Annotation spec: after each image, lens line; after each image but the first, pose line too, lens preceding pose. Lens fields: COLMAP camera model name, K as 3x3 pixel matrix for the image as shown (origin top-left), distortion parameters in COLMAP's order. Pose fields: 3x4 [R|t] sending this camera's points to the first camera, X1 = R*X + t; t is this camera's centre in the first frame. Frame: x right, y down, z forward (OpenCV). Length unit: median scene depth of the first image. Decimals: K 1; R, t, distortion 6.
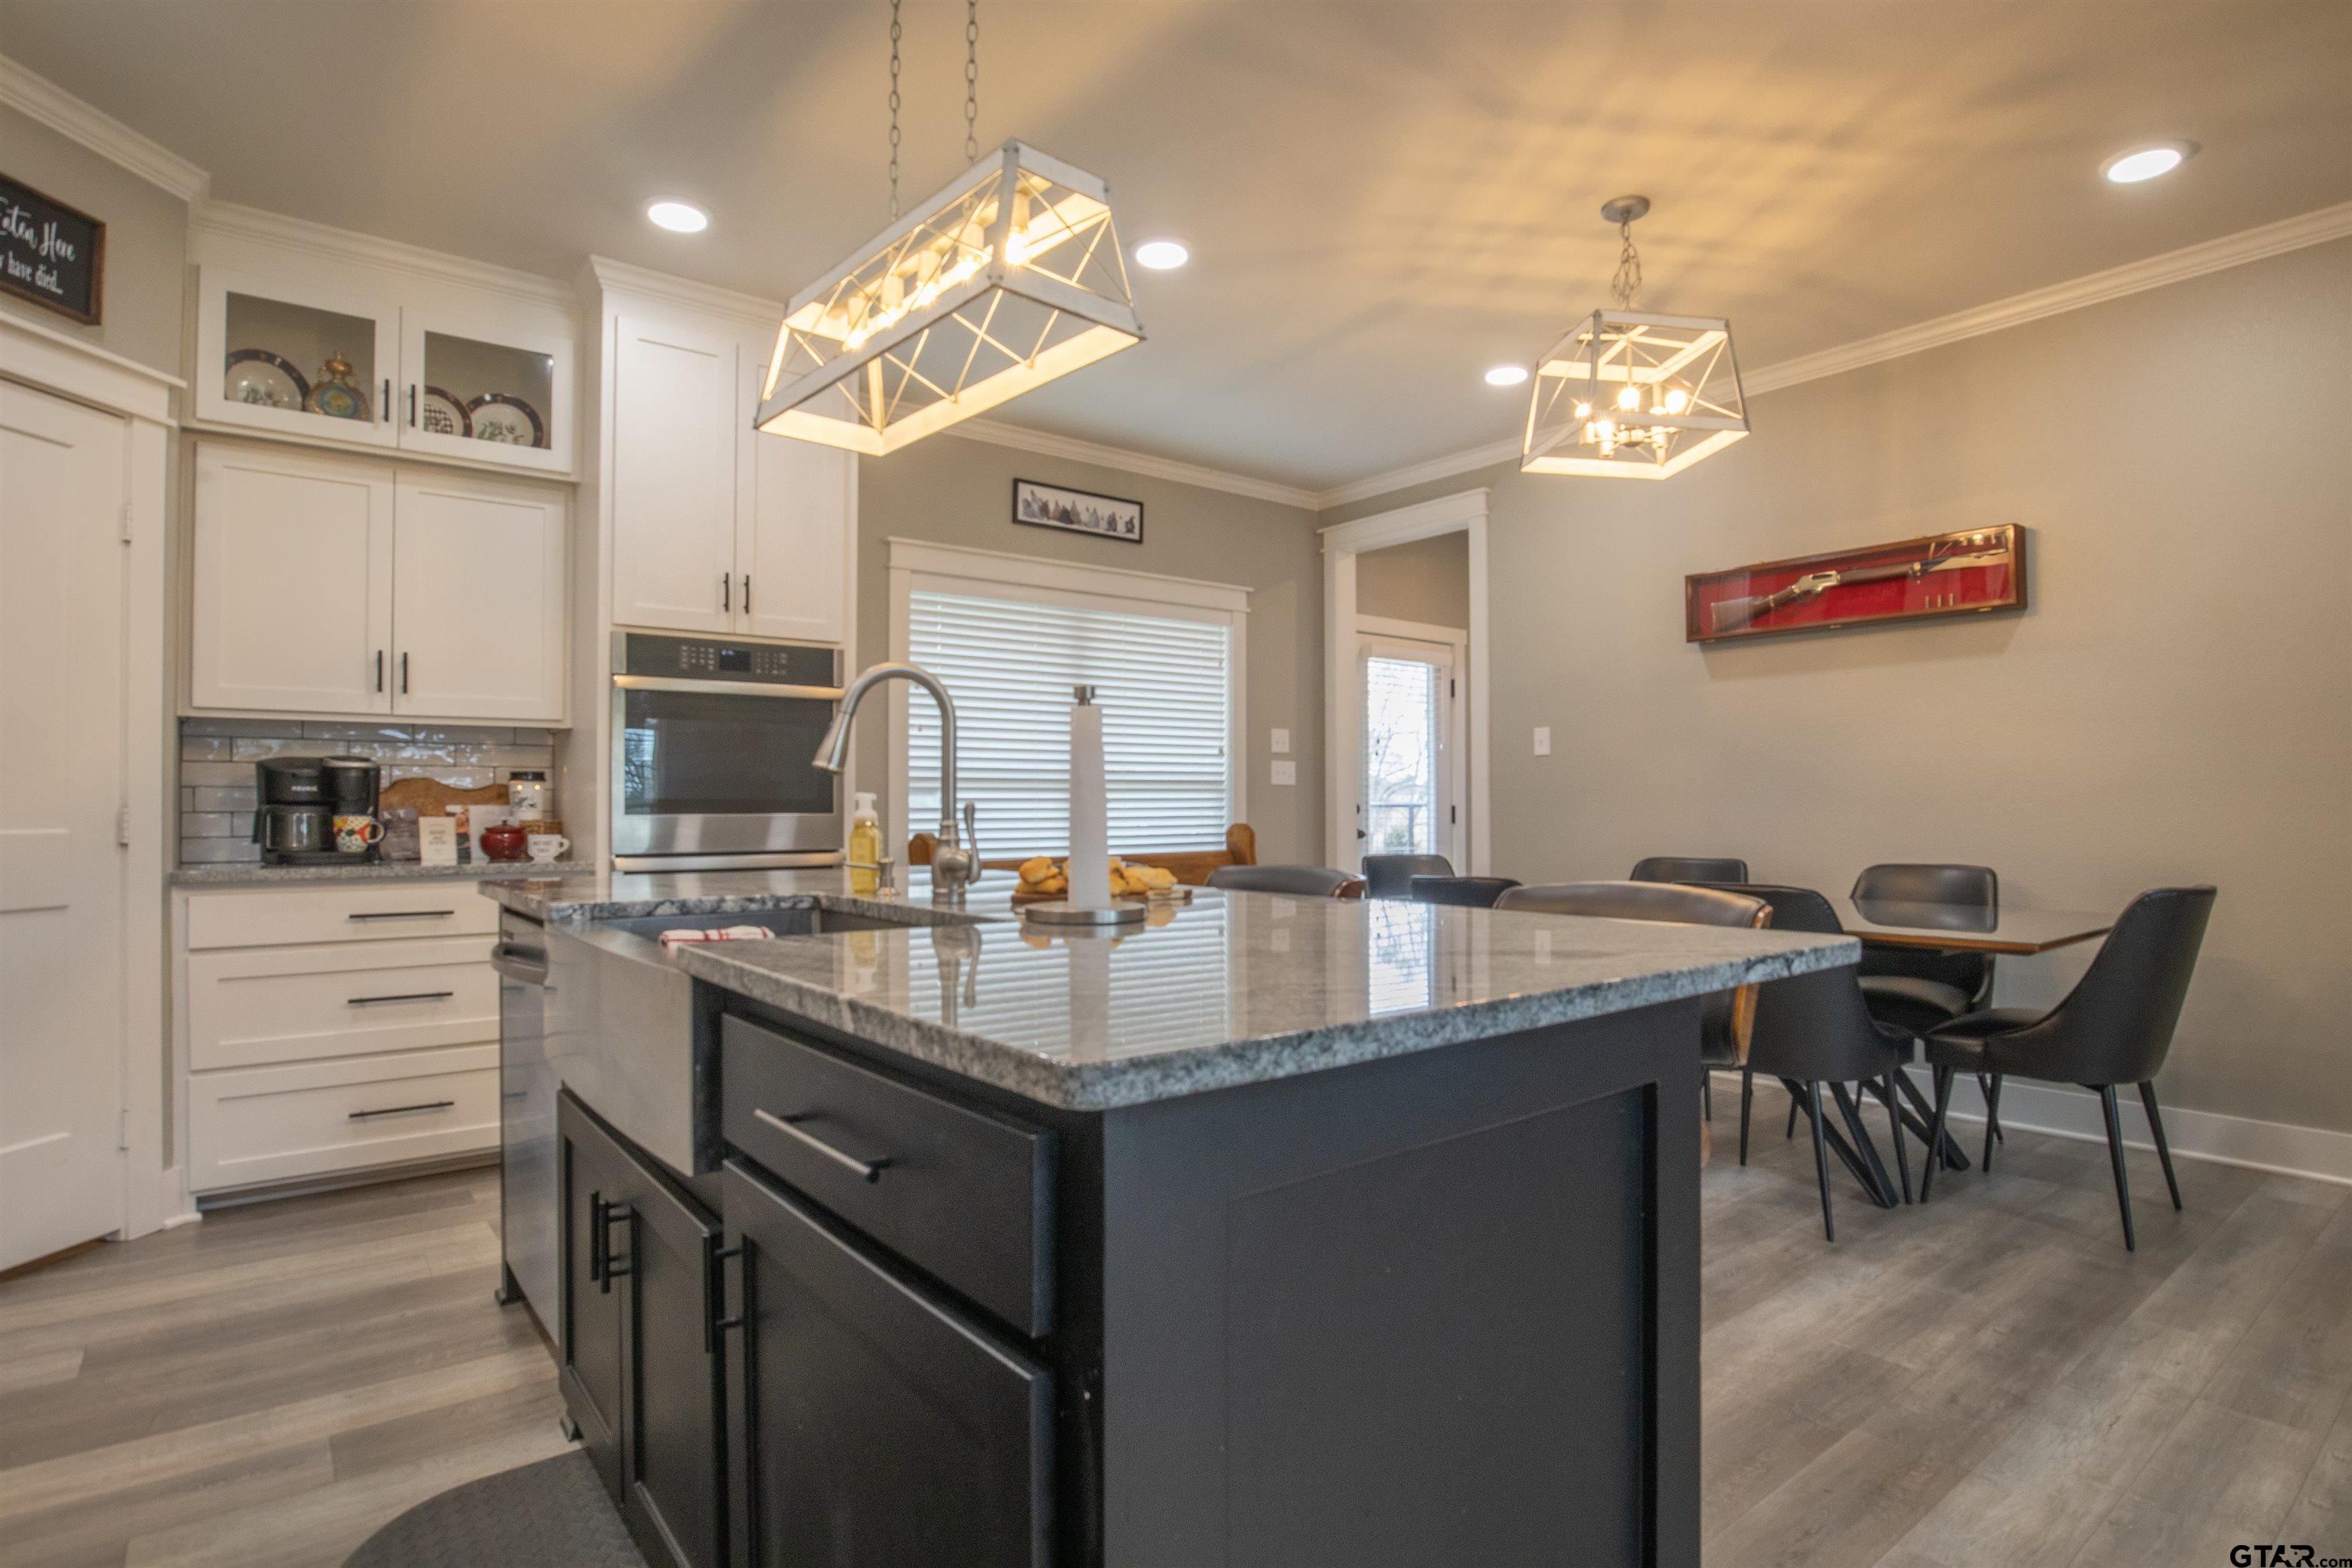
lens RADIAL K [[1214.7, 0, 1178.3], [0, 1214.7, 789.7], [0, 0, 1]] dist [-0.025971, 0.002851]
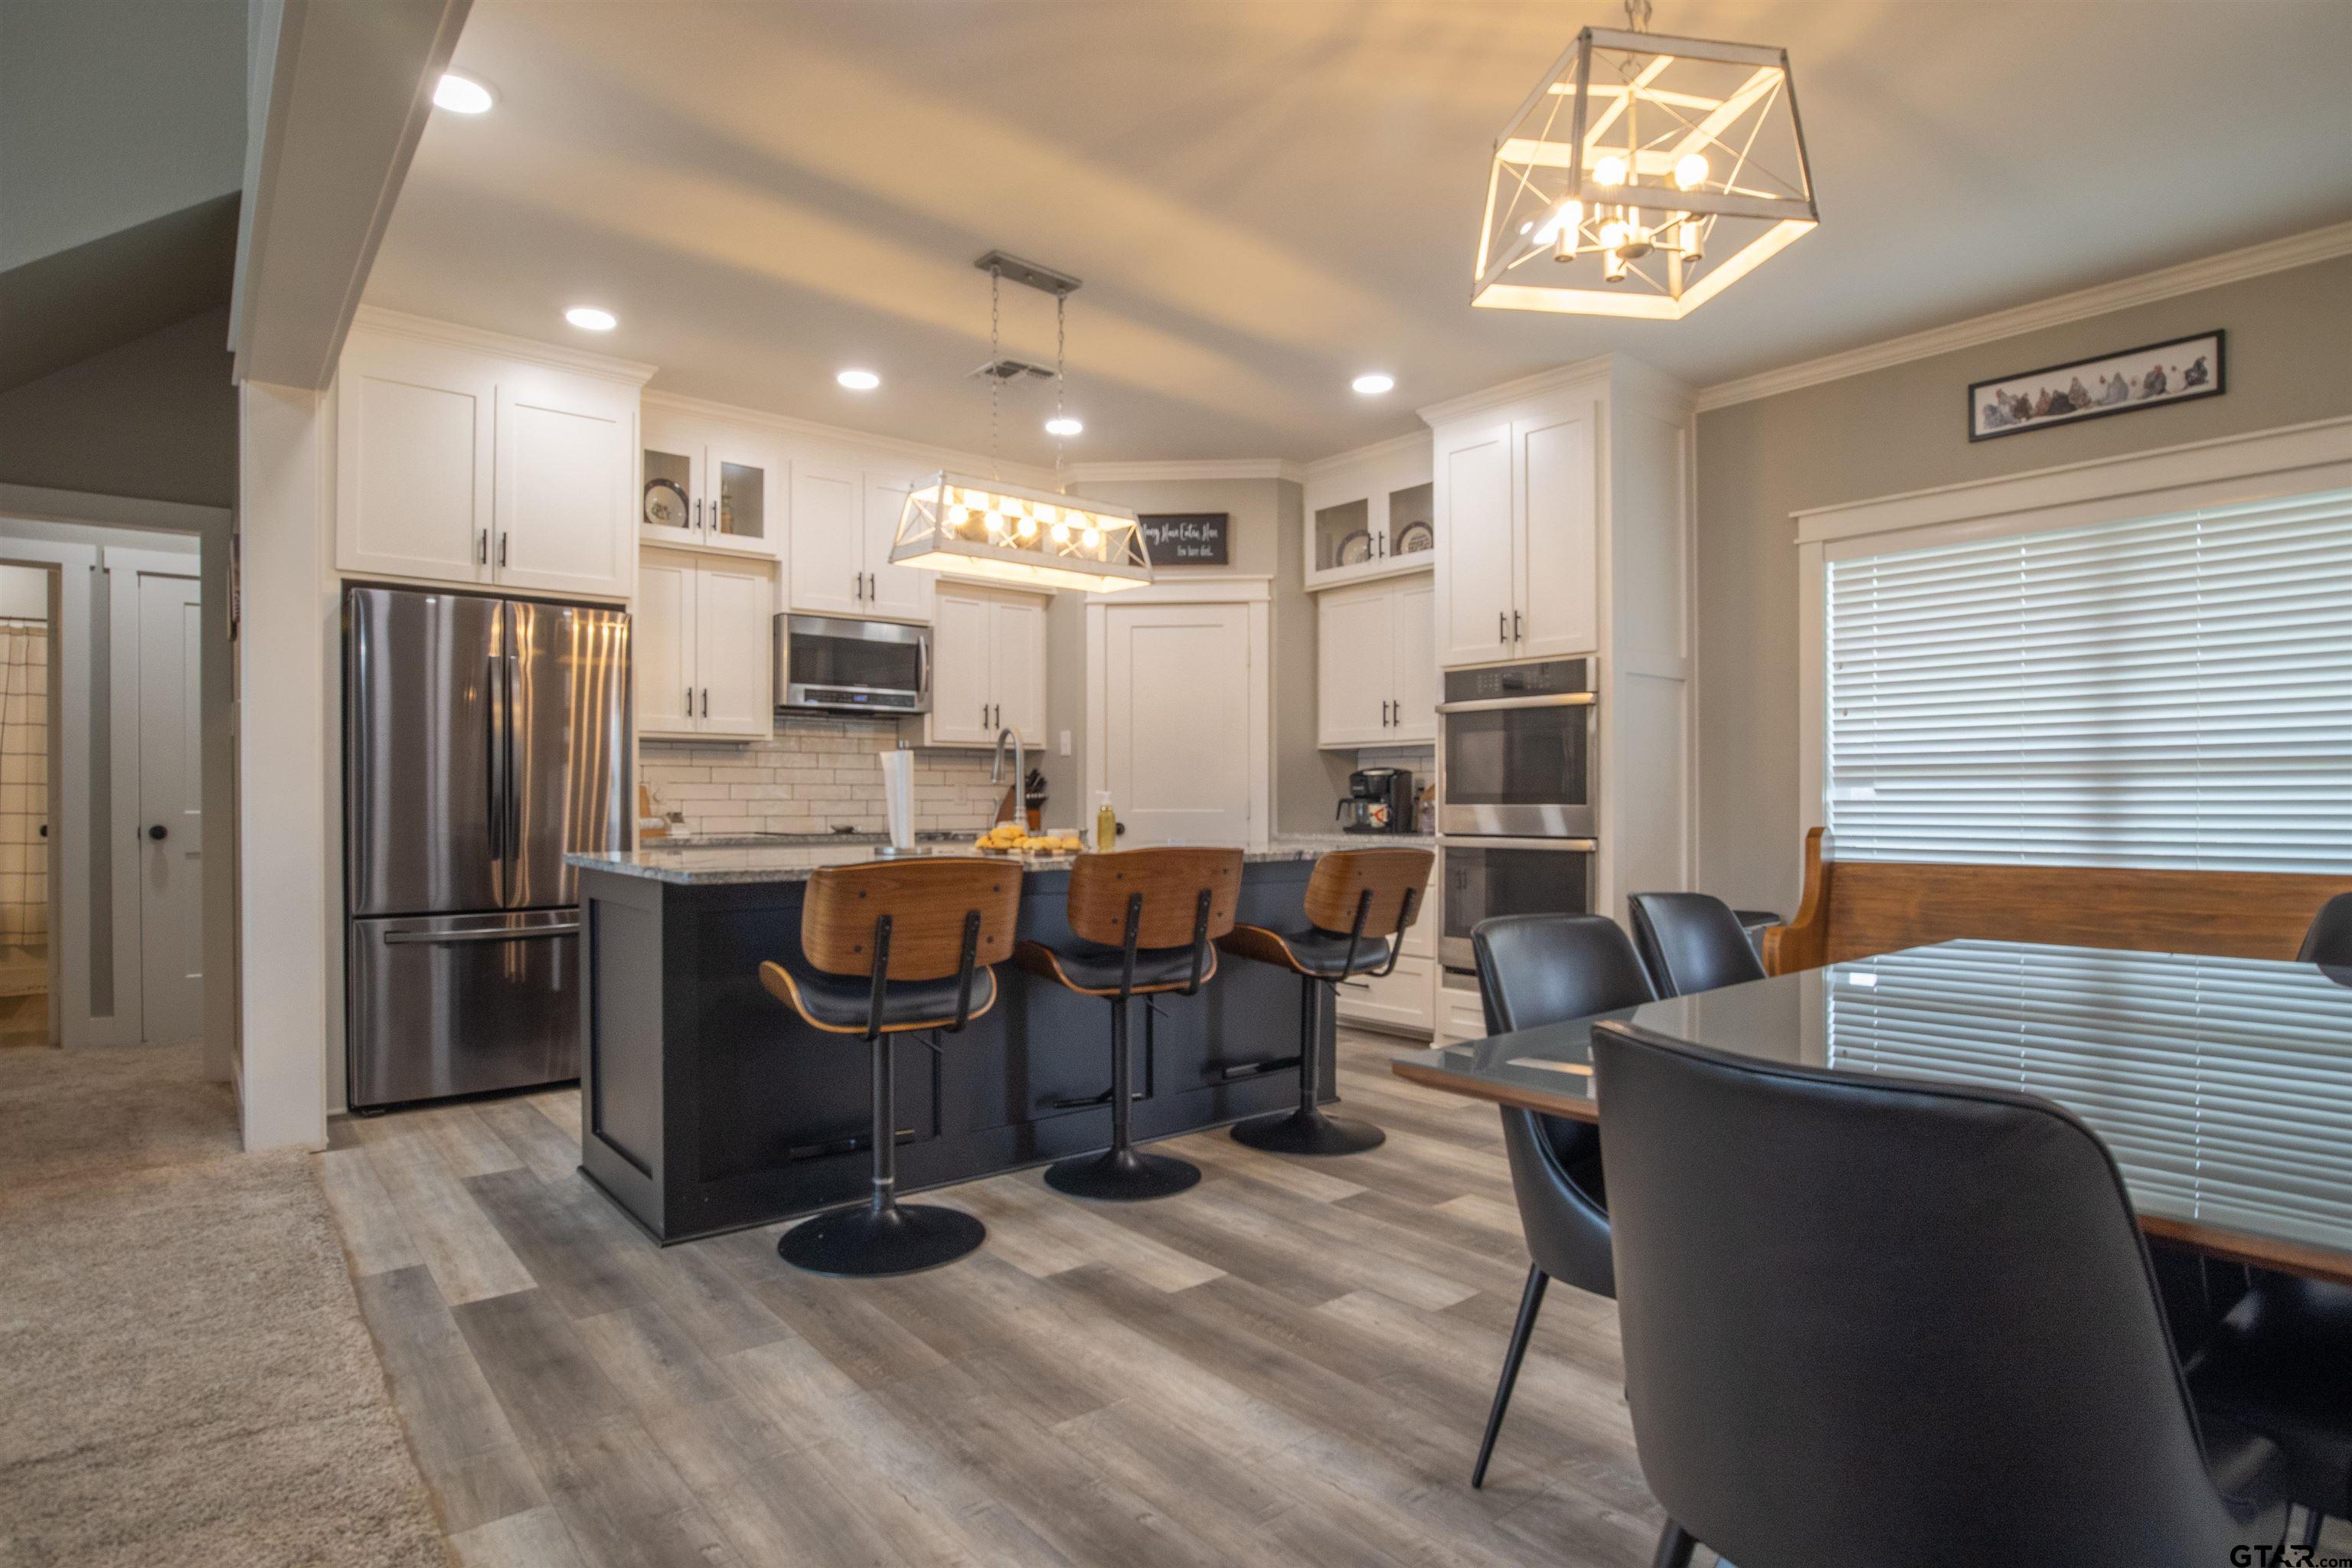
lens RADIAL K [[1214.7, 0, 1138.8], [0, 1214.7, 804.2], [0, 0, 1]] dist [-0.025971, 0.002851]
pose [[0.000766, 0.007480, -0.999972, 0.933514], [0.010343, 0.999918, 0.007487, 0.006876], [0.999946, -0.010348, 0.000688, 0.656303]]
